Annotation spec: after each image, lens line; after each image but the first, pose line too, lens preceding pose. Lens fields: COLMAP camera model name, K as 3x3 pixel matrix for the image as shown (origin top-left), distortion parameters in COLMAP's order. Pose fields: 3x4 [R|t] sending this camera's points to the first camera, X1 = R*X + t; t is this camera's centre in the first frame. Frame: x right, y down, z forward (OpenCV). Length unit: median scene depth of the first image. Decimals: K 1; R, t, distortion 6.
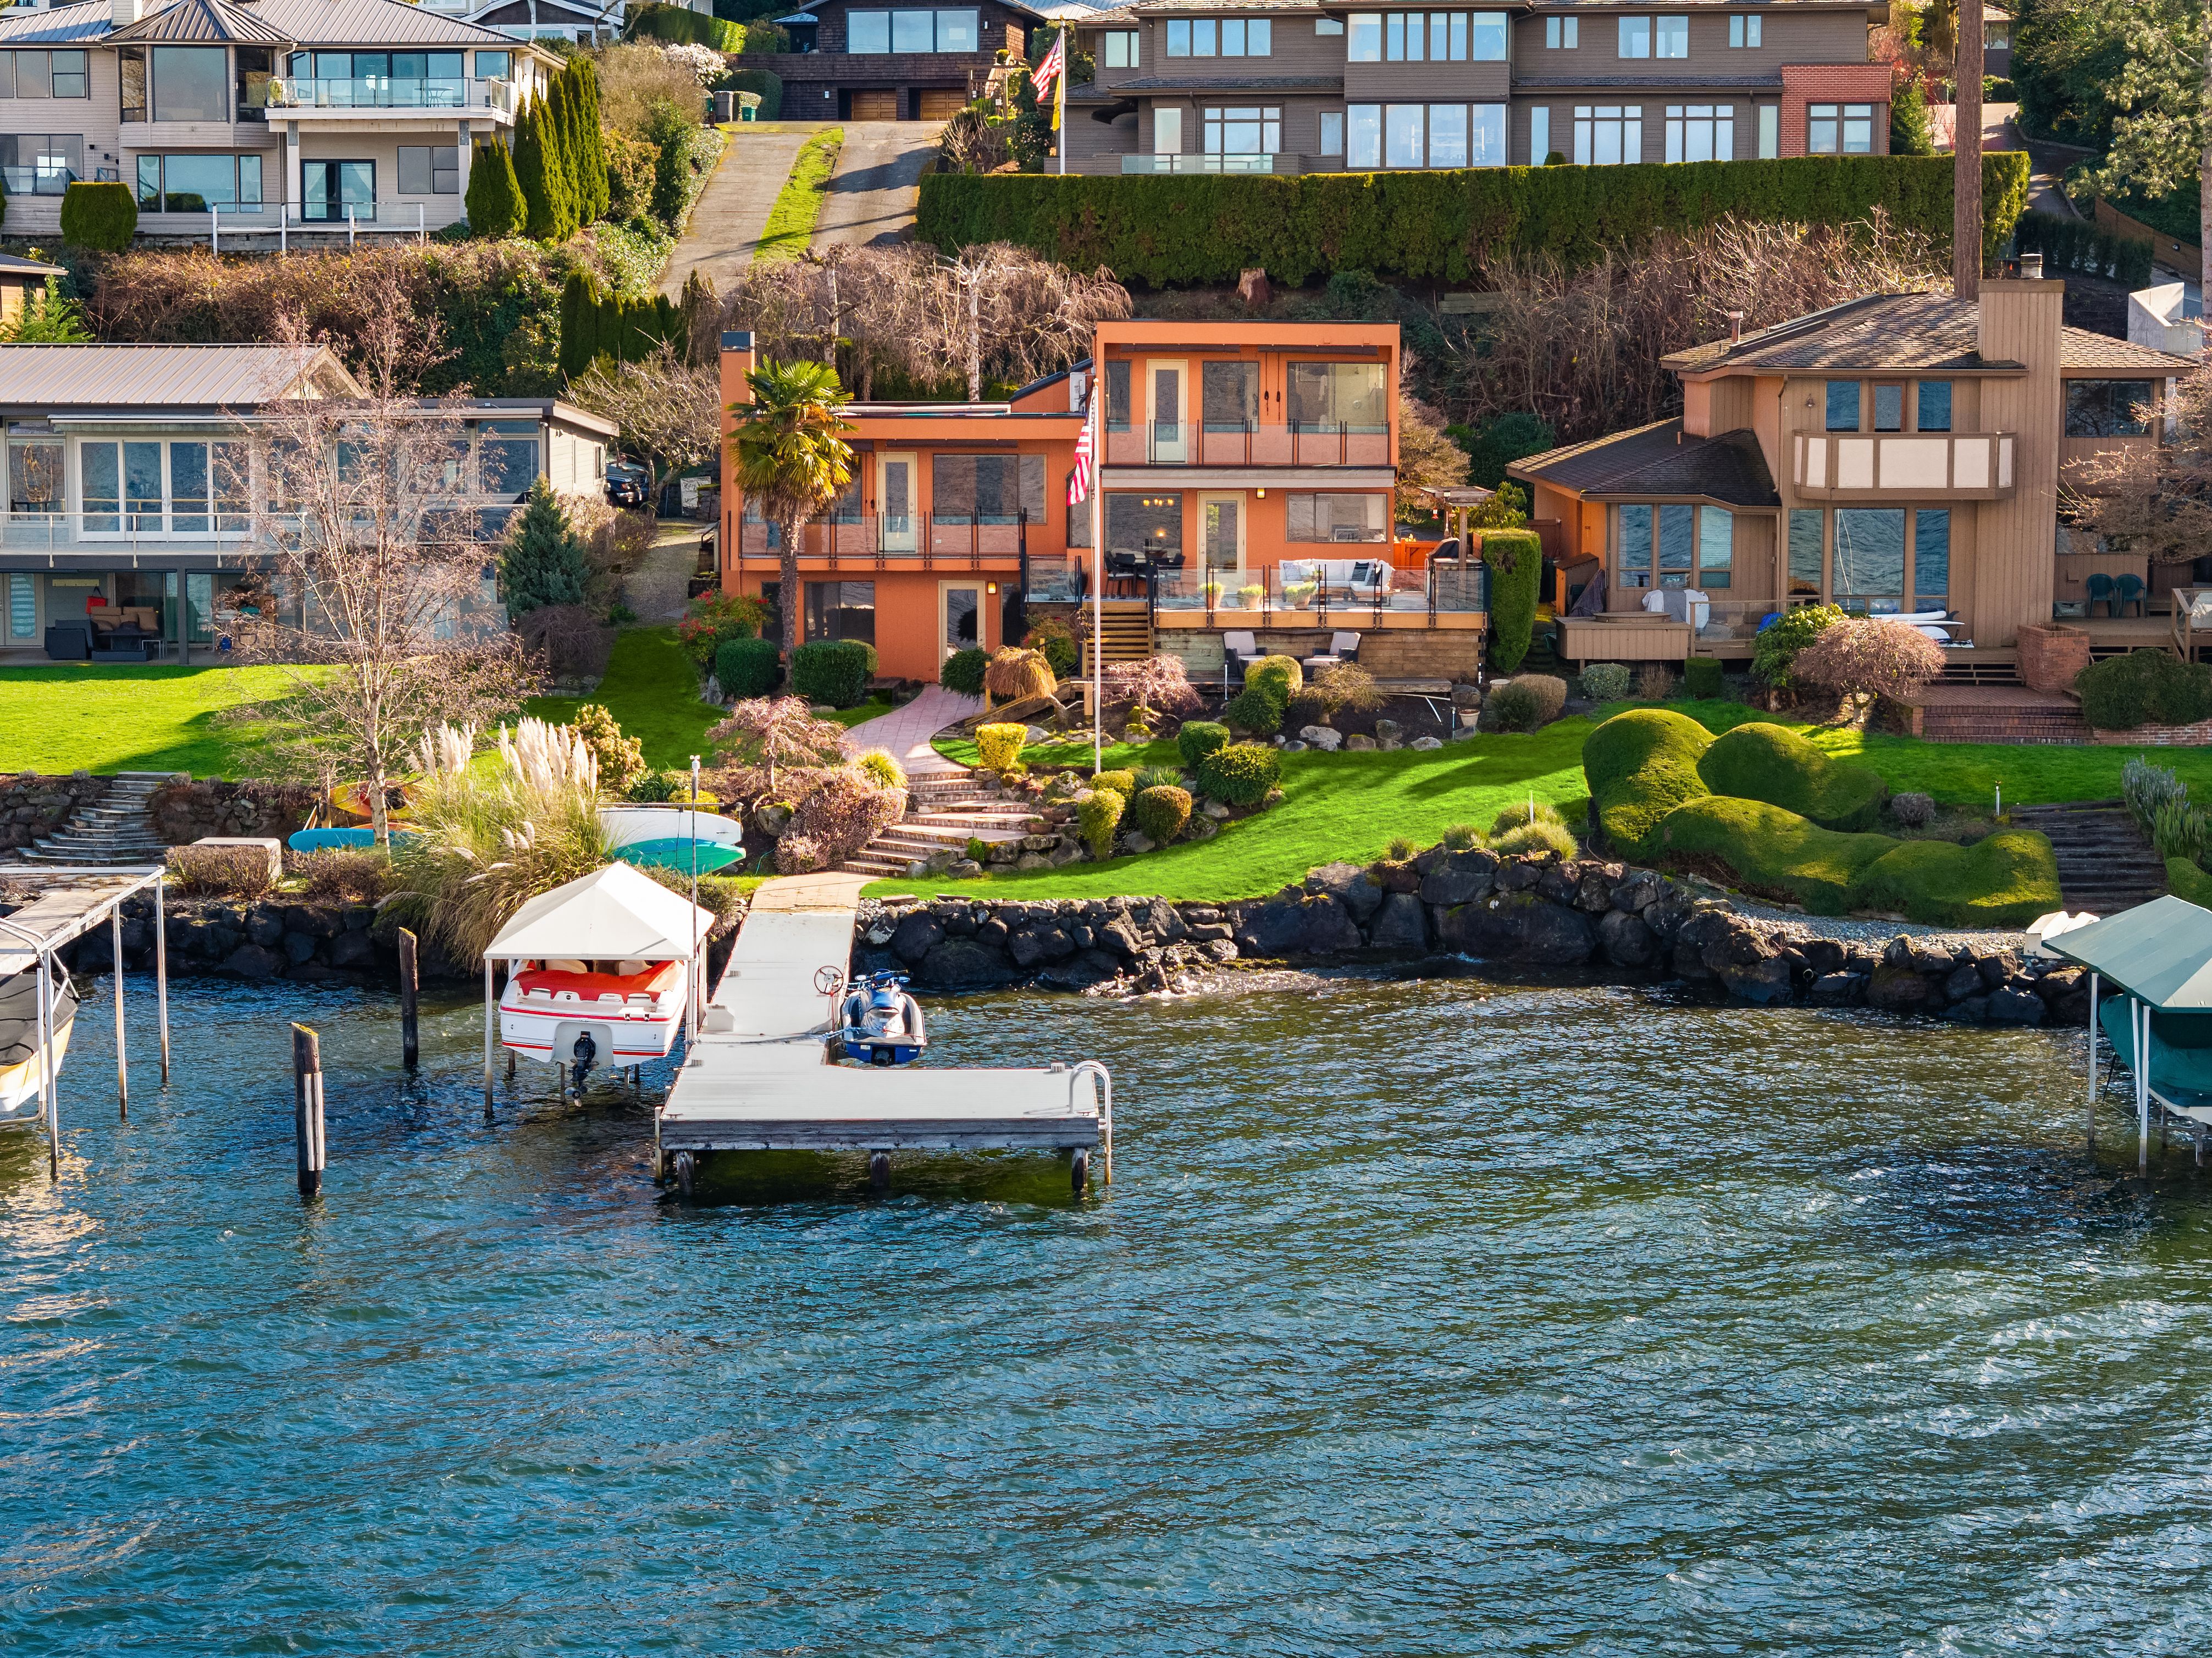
lens RADIAL K [[4465.7, 0, 1094.6], [0, 4465.7, 839.6], [0, 0, 1]] dist [-0.124112, 0.000000]
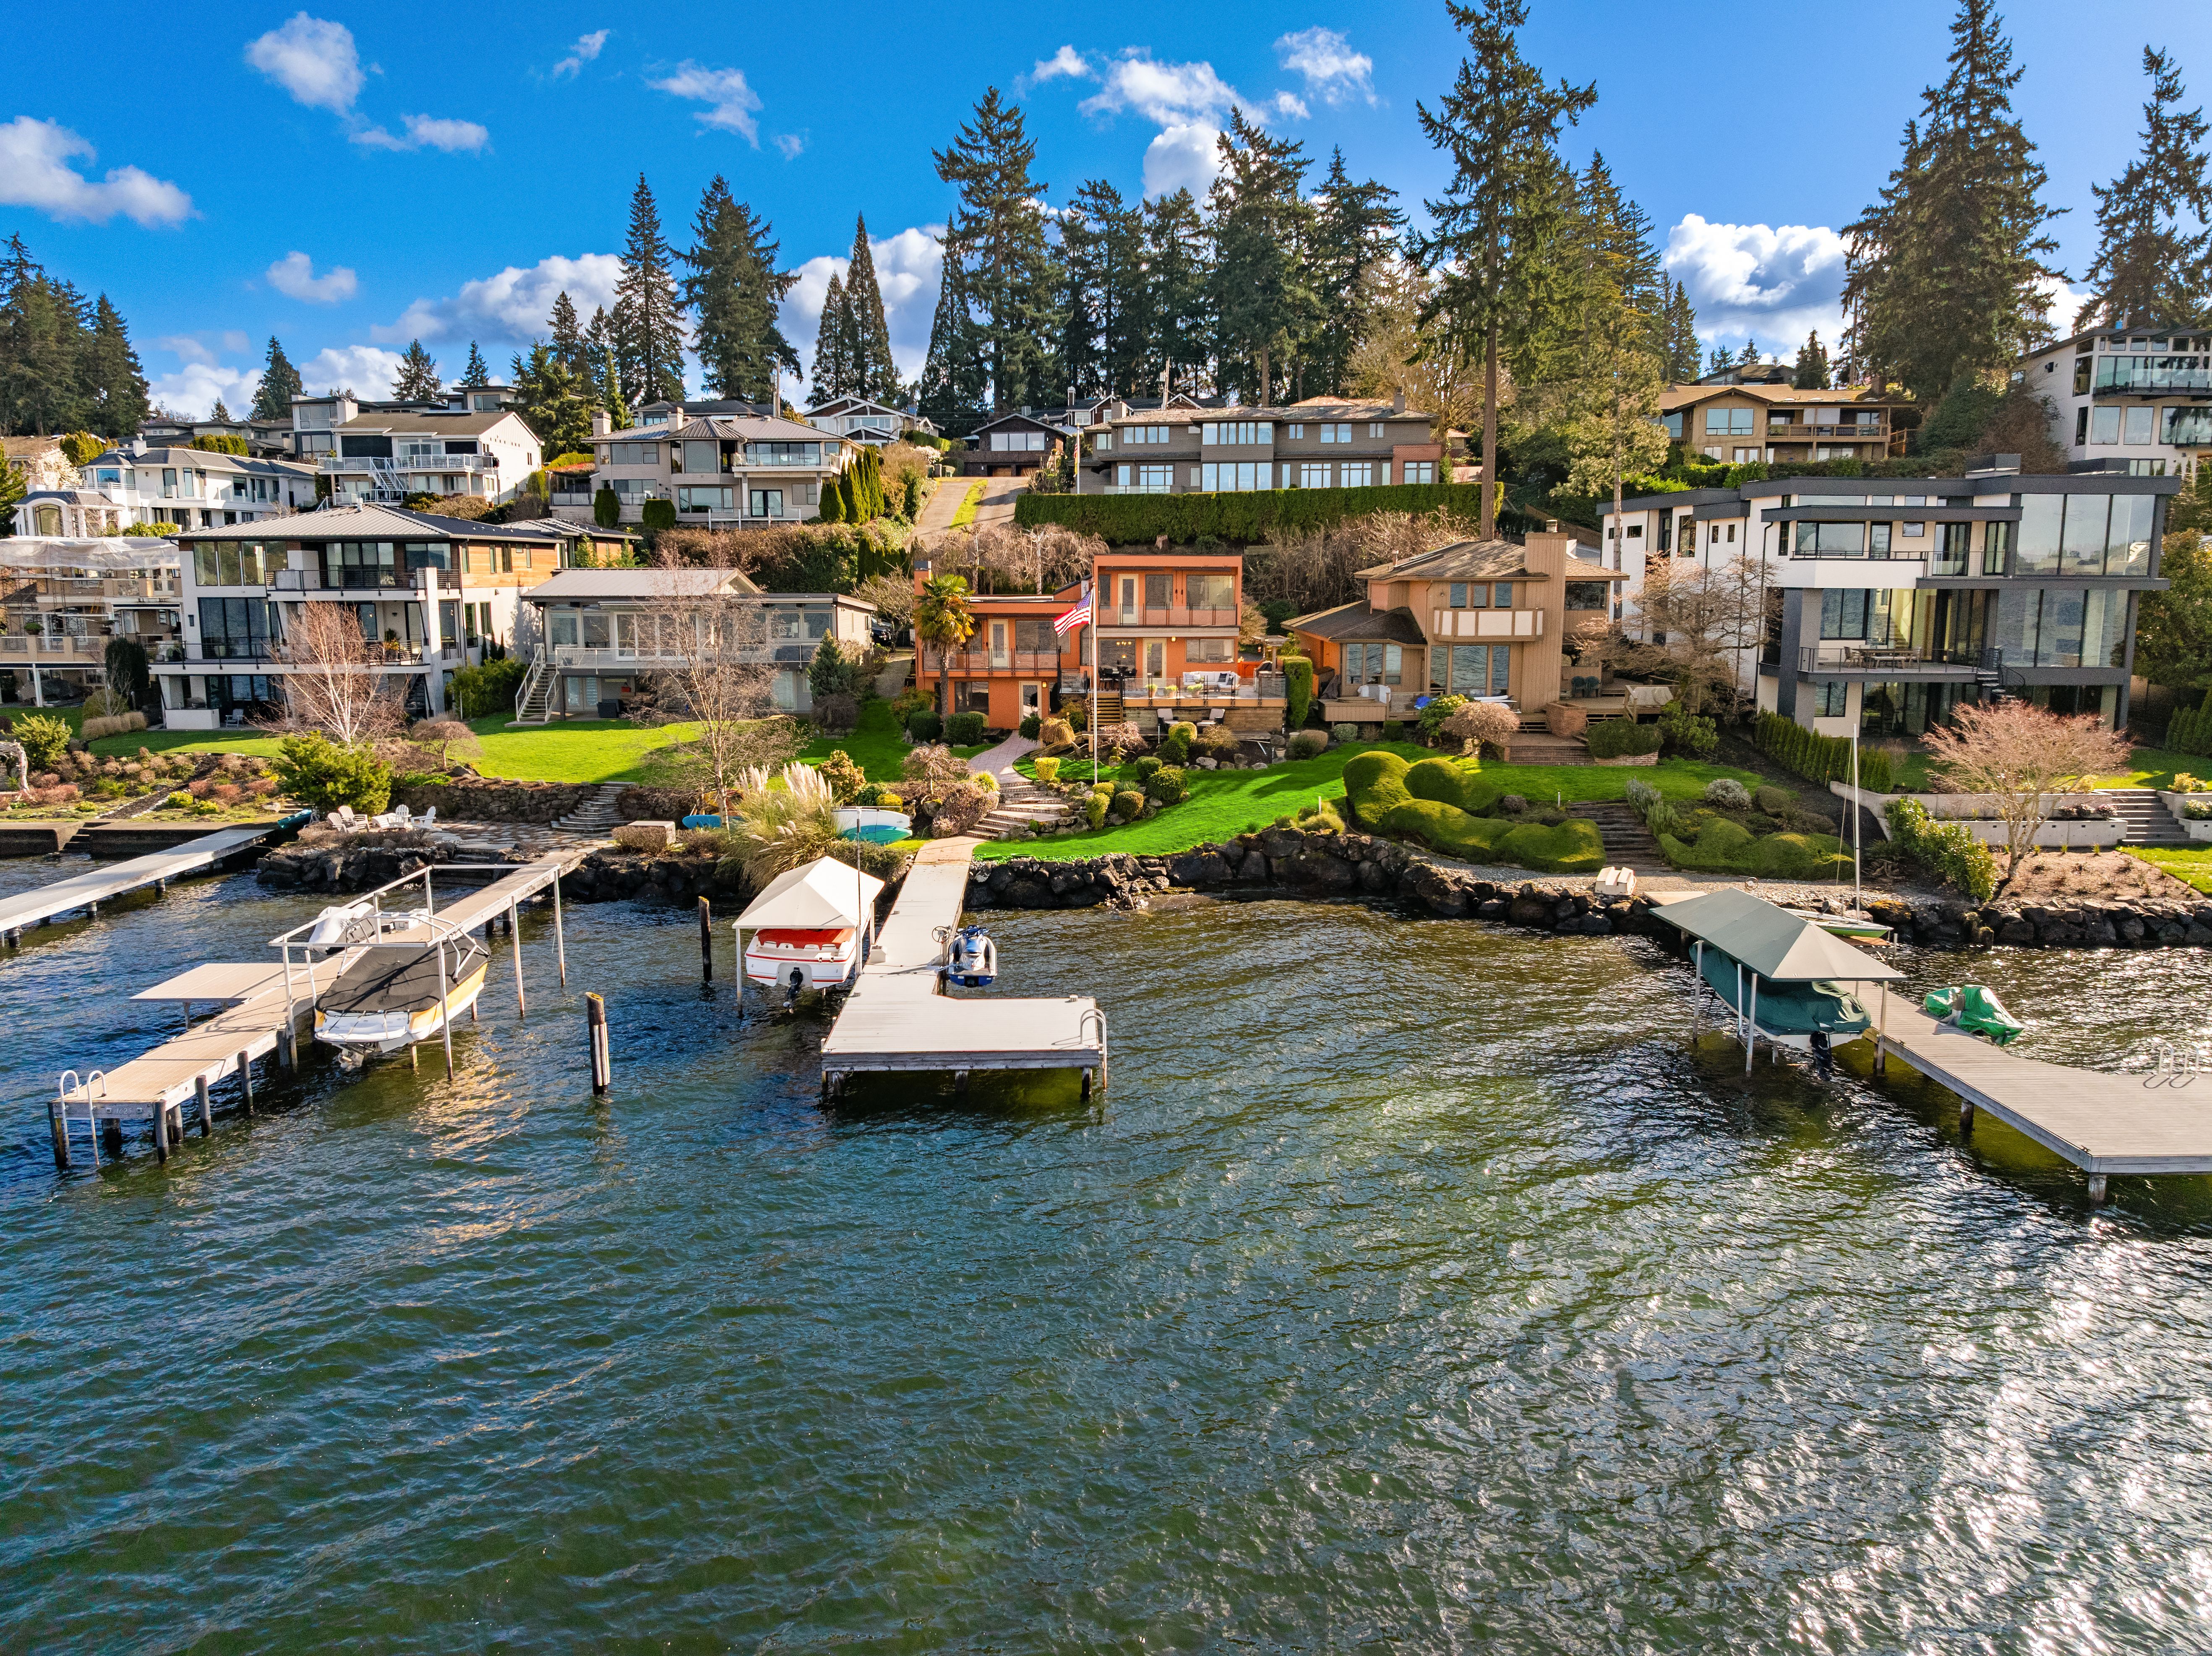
lens RADIAL K [[1547.9, 0, 1098.6], [0, 1547.9, 829.8], [0, 0, 1]] dist [-0.030609, 0.002310]
pose [[0.999987, -0.002959, 0.004035, -0.000774], [0.002741, 0.998589, 0.053034, -0.028676], [-0.004187, -0.053022, 0.998585, 0.292417]]
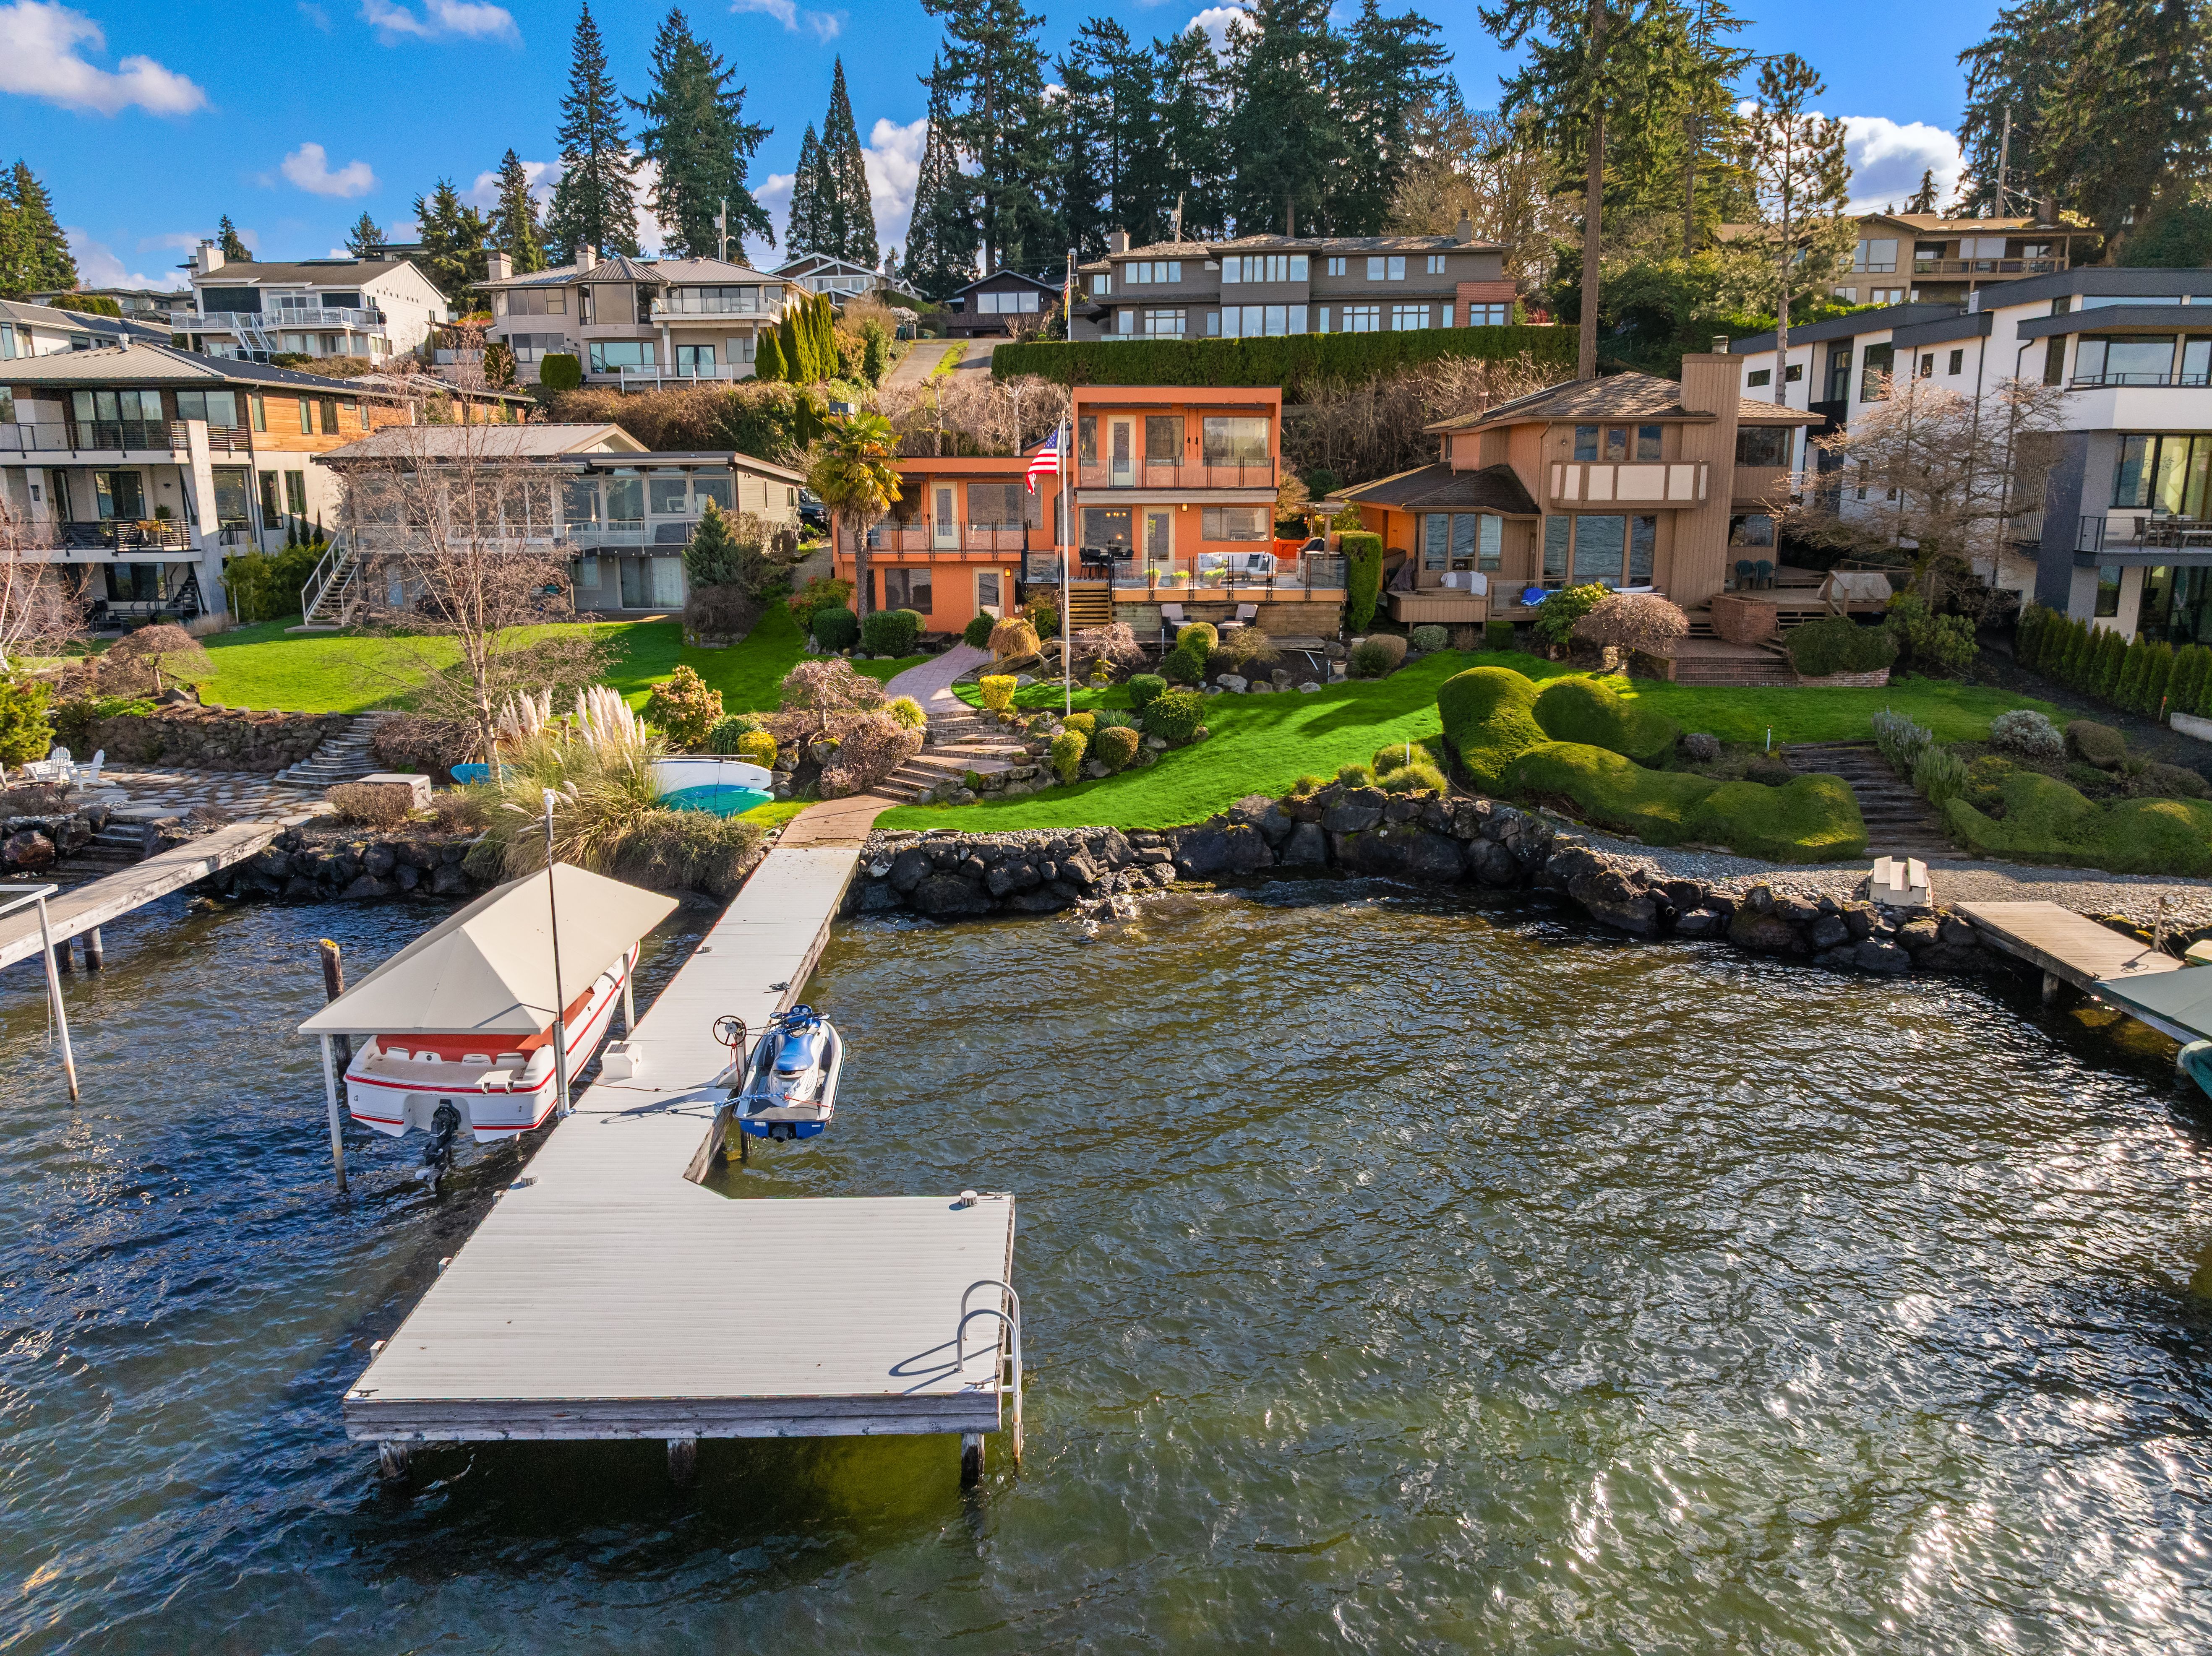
lens RADIAL K [[1547.9, 0, 1096.6], [0, 1547.9, 817.5], [0, 0, 1]] dist [-0.030609, 0.002310]
pose [[0.999976, -0.003313, -0.006035, 0.011143], [0.003933, 0.994380, 0.105794, -0.030897], [0.005650, -0.105815, 0.994370, 0.499846]]
